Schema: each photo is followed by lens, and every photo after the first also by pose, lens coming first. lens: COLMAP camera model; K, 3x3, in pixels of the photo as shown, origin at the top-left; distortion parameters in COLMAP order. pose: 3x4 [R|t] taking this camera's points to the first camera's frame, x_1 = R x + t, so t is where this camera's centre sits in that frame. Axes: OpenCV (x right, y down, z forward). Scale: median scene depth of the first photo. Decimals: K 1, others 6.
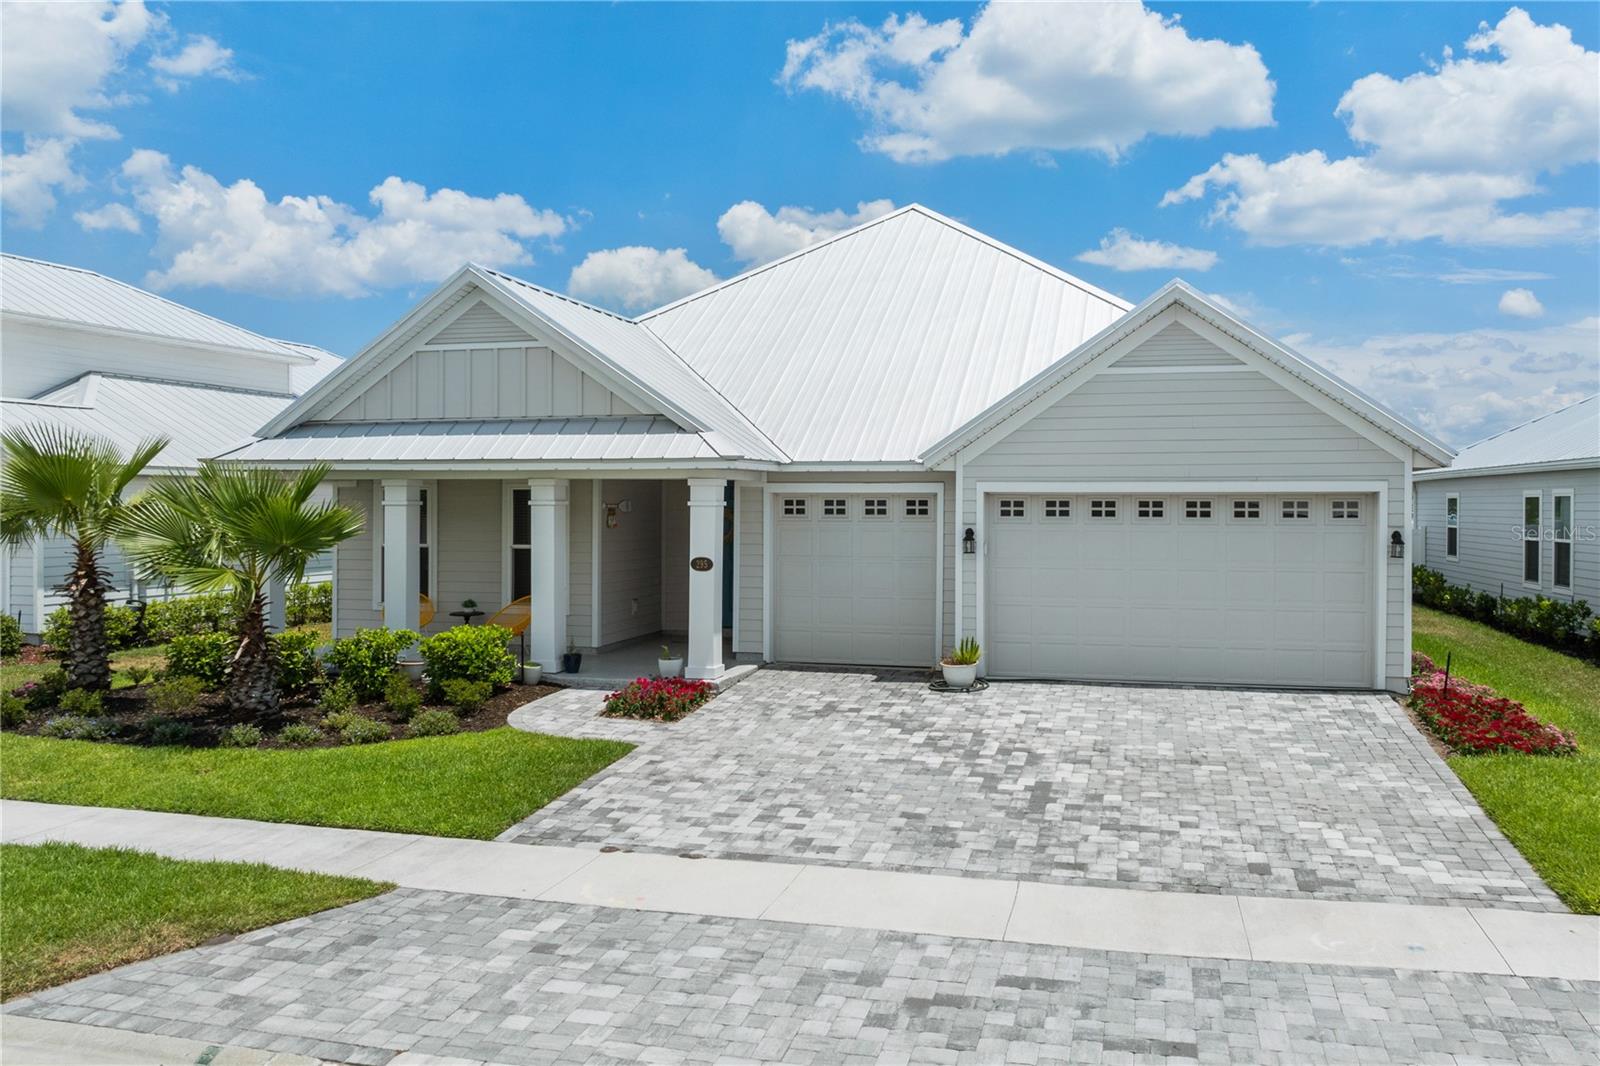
lens RADIAL K [[1349.6, 0, 798.8], [0, 1349.6, 492.7], [0, 0, 1]] dist [-0.049457, 0.000235]
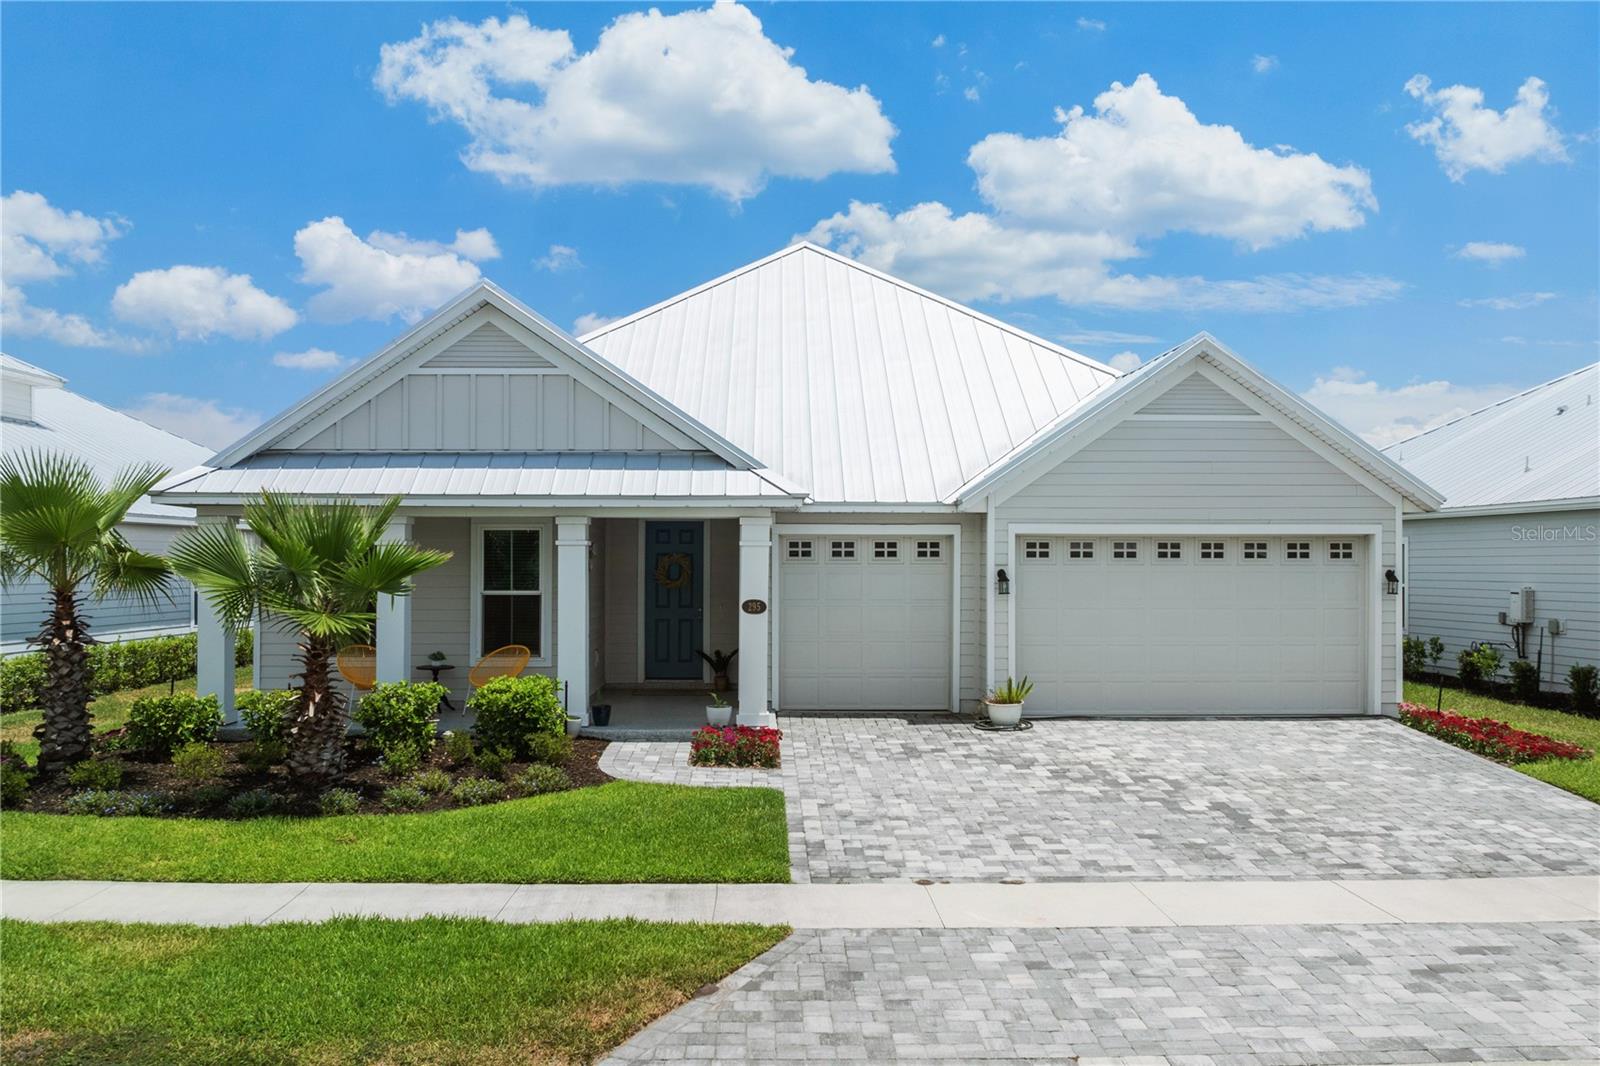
lens RADIAL K [[1455.1, 0, 800.0], [0, 1455.1, 533.0], [0, 0, 1]] dist [-0.050038, -0.004716]
pose [[0.959283, 0.005339, 0.282397, -0.374760], [-0.002092, 0.999928, -0.011798, 0.014179], [-0.282440, 0.010727, 0.959225, -0.002971]]
